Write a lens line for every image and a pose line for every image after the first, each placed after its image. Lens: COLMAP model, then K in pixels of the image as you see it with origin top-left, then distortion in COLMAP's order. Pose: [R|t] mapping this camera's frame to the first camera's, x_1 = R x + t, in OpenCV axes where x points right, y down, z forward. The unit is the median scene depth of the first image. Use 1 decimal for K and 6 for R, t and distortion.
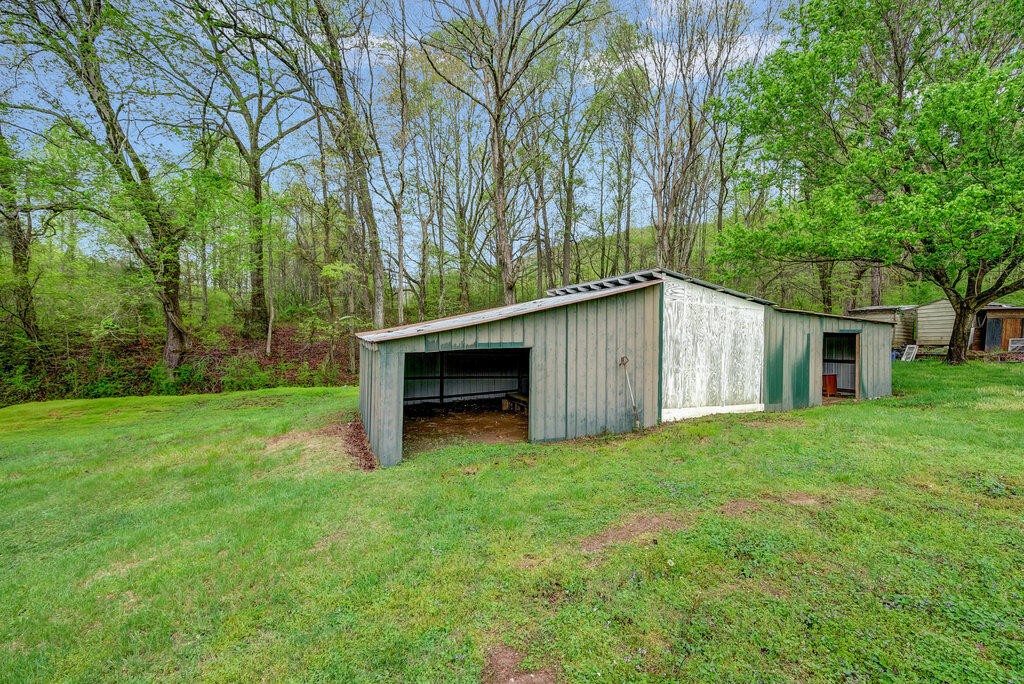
lens RADIAL K [[465.1, 0, 517.3], [0, 465.1, 345.3], [0, 0, 1]] dist [-0.000918, 0.006194]
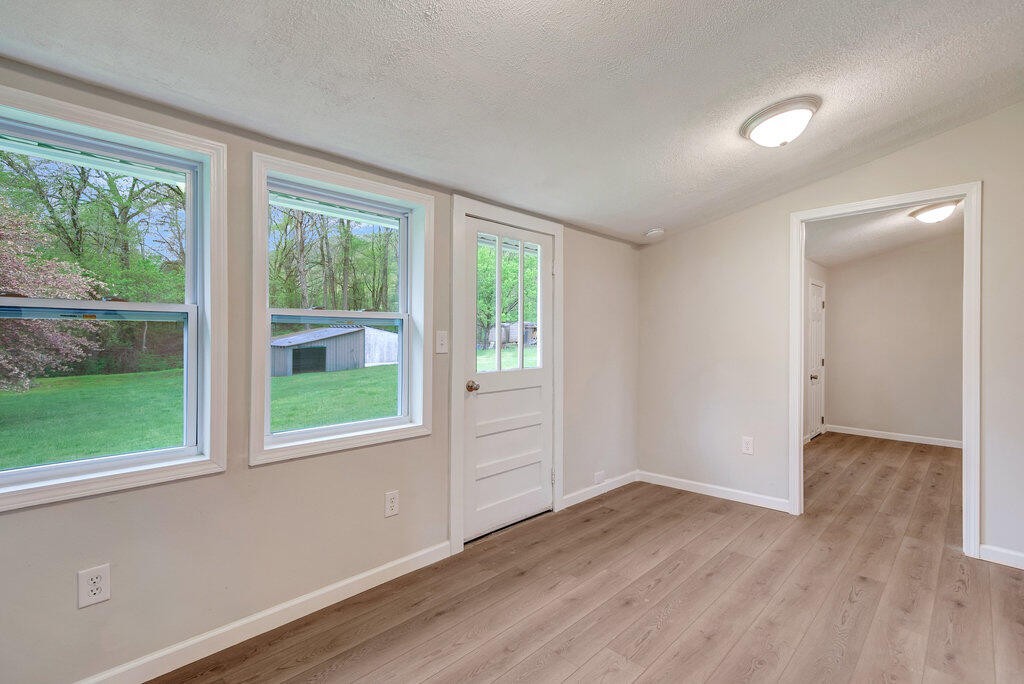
lens RADIAL K [[465.1, 0, 517.3], [0, 465.1, 345.3], [0, 0, 1]] dist [-0.000918, 0.006194]
pose [[0.902182, -0.012927, 0.431161, -0.171541], [0.007322, 0.999866, 0.014658, -0.044956], [-0.431293, -0.010067, 0.902156, -2.689578]]
